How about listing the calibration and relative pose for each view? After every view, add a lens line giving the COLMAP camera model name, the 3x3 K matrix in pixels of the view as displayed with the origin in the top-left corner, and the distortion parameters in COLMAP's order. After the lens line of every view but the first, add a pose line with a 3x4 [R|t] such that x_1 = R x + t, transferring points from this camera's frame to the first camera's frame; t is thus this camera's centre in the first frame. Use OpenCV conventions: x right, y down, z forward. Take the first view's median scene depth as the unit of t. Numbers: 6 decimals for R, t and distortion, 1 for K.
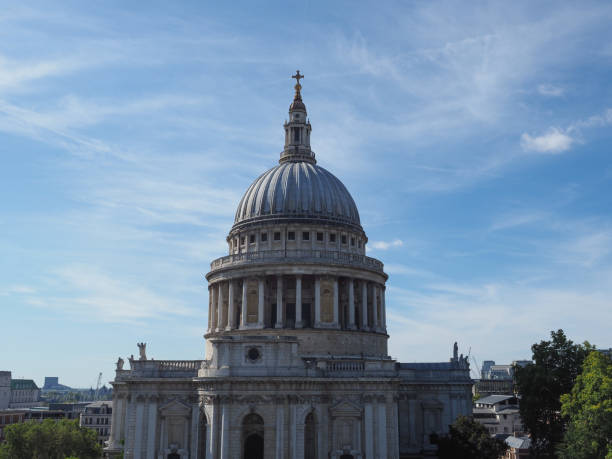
lens RADIAL K [[647.7, 0, 303.5], [0, 647.7, 230.6], [0, 0, 1]] dist [0.017775, 0.000000]
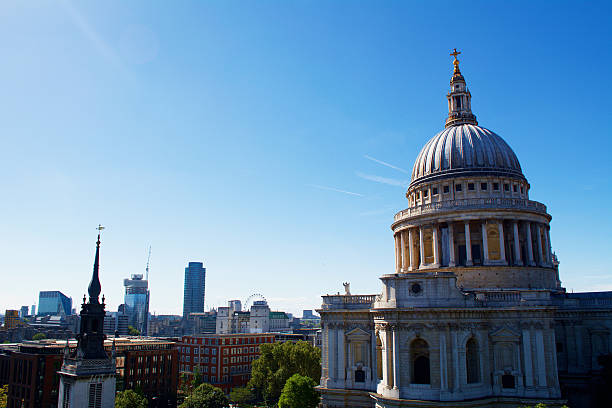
lens RADIAL K [[505.9, 0, 305.8], [0, 505.9, 203.9], [0, 0, 1]] dist [-0.080680, 0.019303]
pose [[0.933216, -0.080477, -0.350187, 0.041262], [0.085953, 0.996299, 0.000097, 0.013915], [0.348883, -0.030190, 0.936680, 0.056754]]
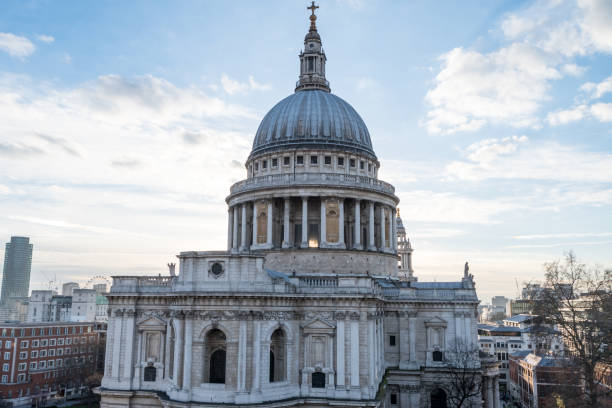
lens RADIAL K [[554.4, 0, 292.3], [0, 554.4, 211.0], [0, 0, 1]] dist [0.031584, 0.000000]
pose [[0.990548, -0.013319, -0.136521, 0.093498], [0.022699, 0.997469, 0.067383, 0.030776], [0.135278, -0.069845, 0.988343, 0.122557]]
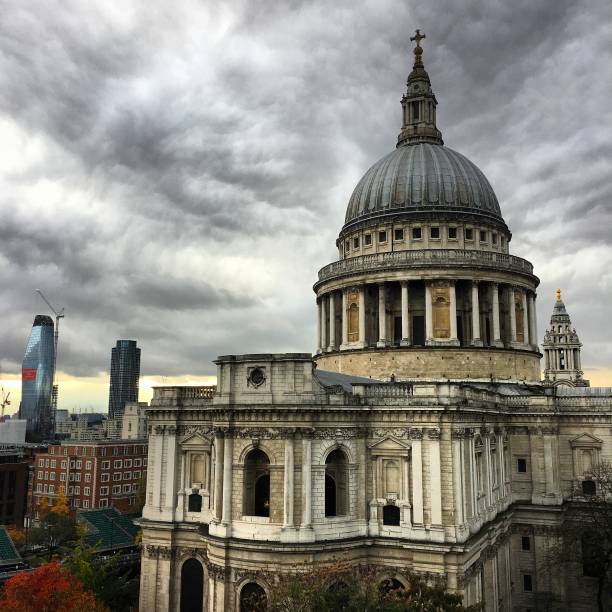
lens RADIAL K [[689.3, 0, 302.1], [0, 689.3, 302.8], [0, 0, 1]] dist [0.064889, 0.000000]
pose [[0.938088, -0.053274, -0.342276, 0.168454], [0.078587, 0.995069, 0.060507, 0.032549], [0.337365, -0.083659, 0.937649, 0.142143]]
